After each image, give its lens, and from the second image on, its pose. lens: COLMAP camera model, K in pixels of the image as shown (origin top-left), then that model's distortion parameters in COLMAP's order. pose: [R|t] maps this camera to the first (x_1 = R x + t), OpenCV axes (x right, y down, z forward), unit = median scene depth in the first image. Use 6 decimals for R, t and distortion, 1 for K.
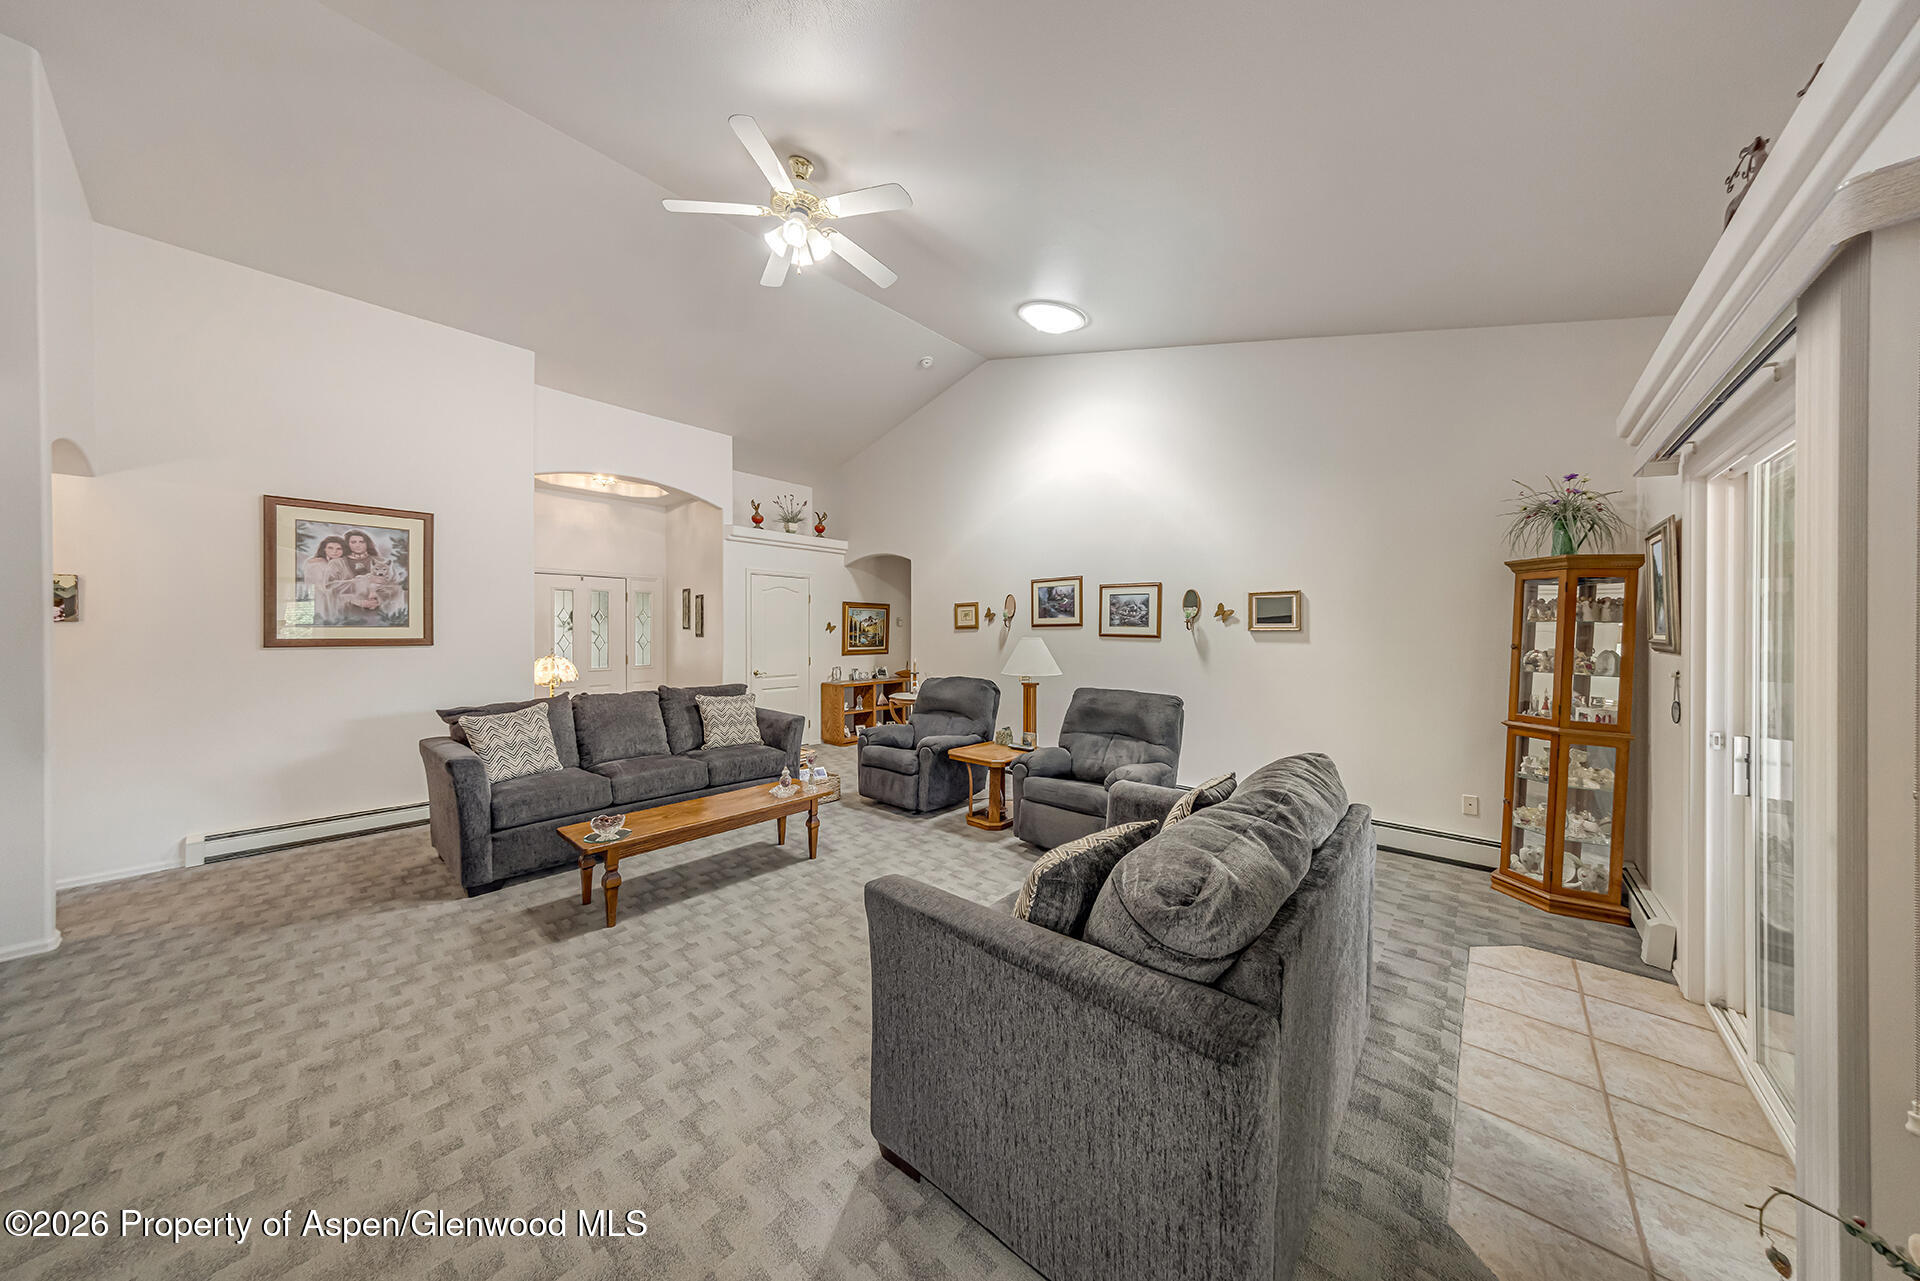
lens RADIAL K [[581.5, 0, 960.3], [0, 581.5, 630.1], [0, 0, 1]] dist [0.005889, -0.000689]
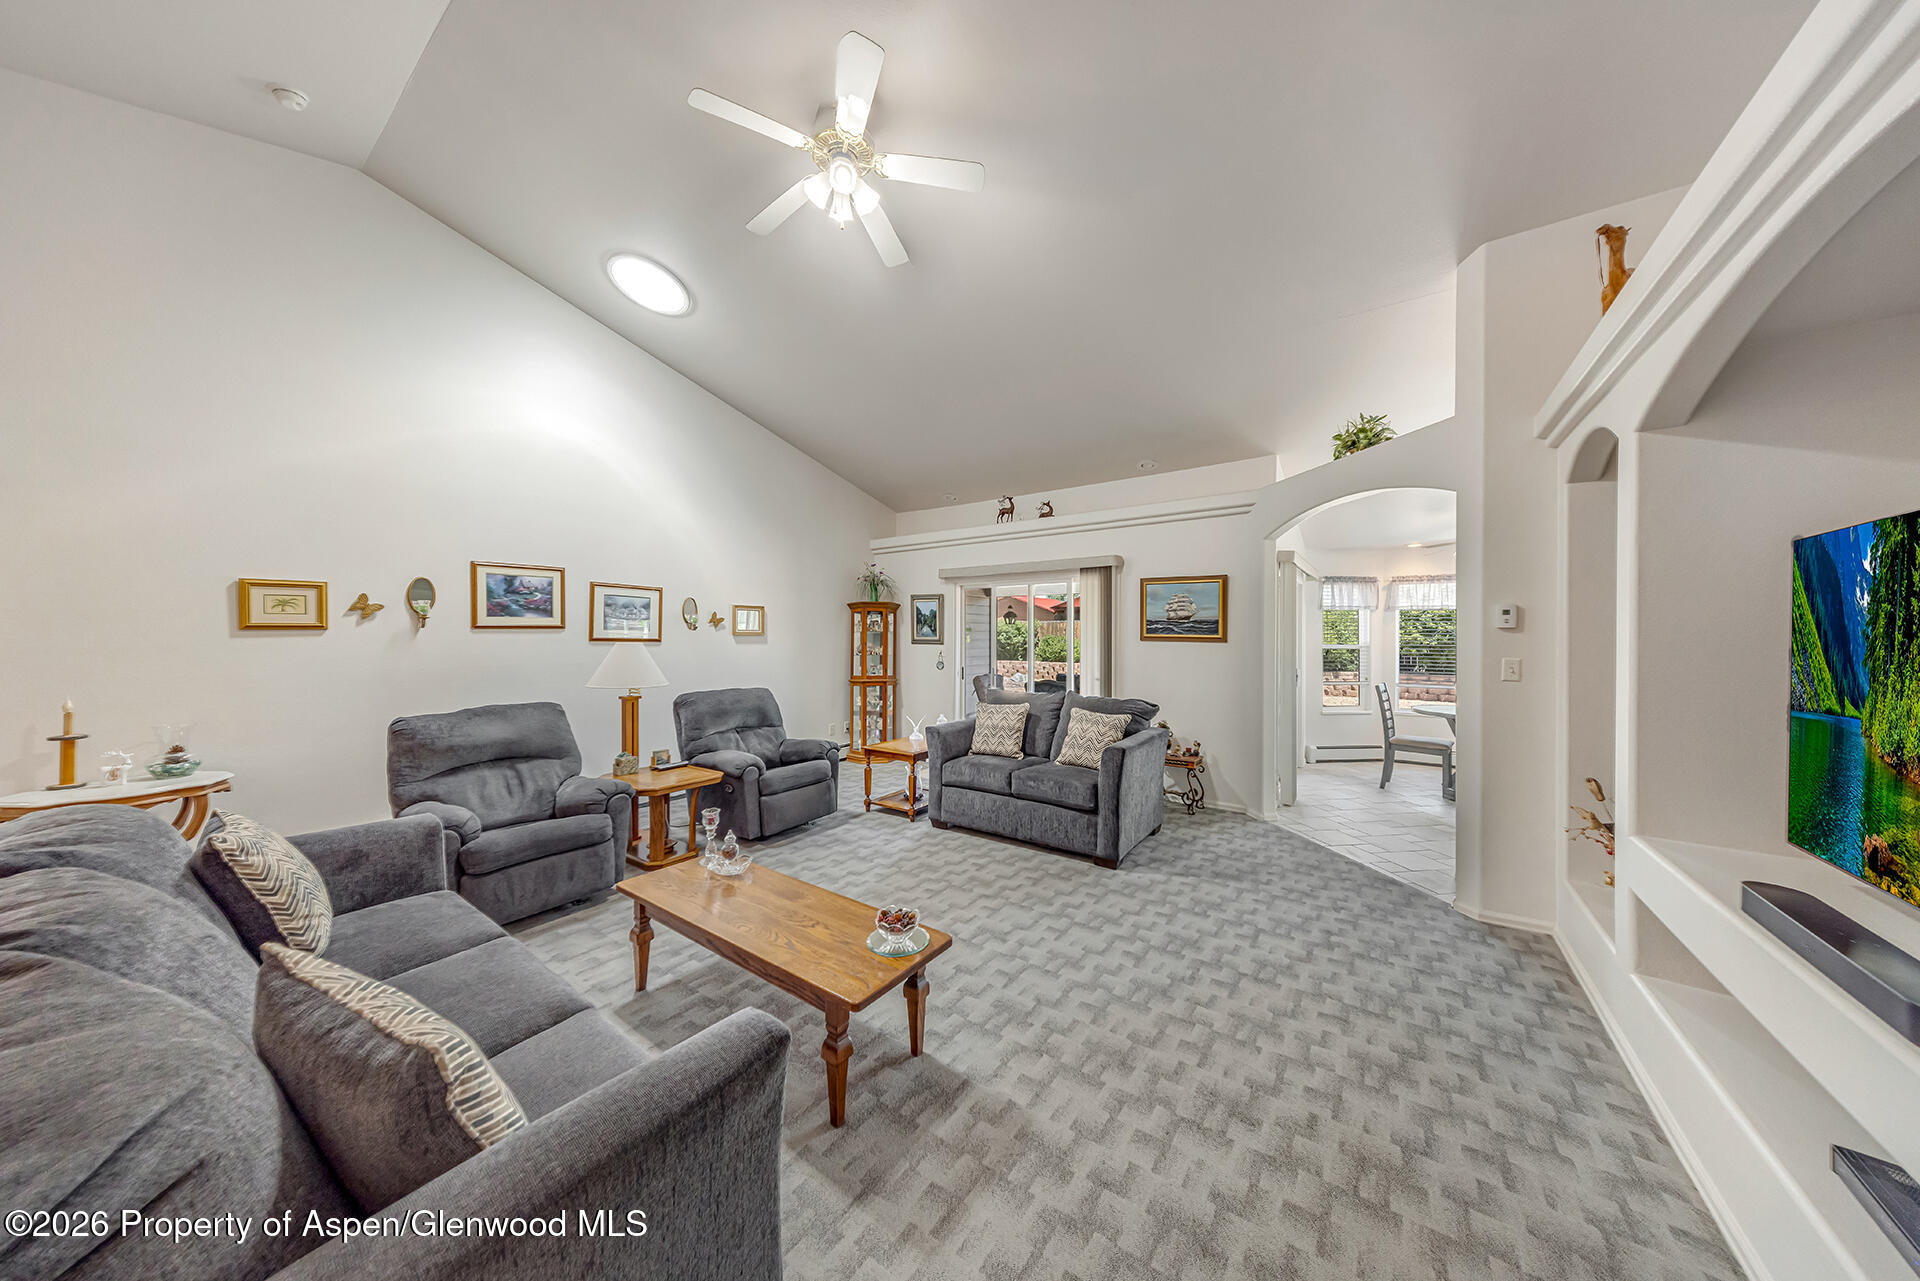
lens RADIAL K [[581.5, 0, 962.9], [0, 581.5, 638.5], [0, 0, 1]] dist [0.005889, -0.000689]
pose [[-0.100800, -0.004677, 0.994896, -0.664969], [-0.006699, 0.999969, 0.004022, -0.000429], [-0.994884, -0.006259, -0.100828, 0.518398]]
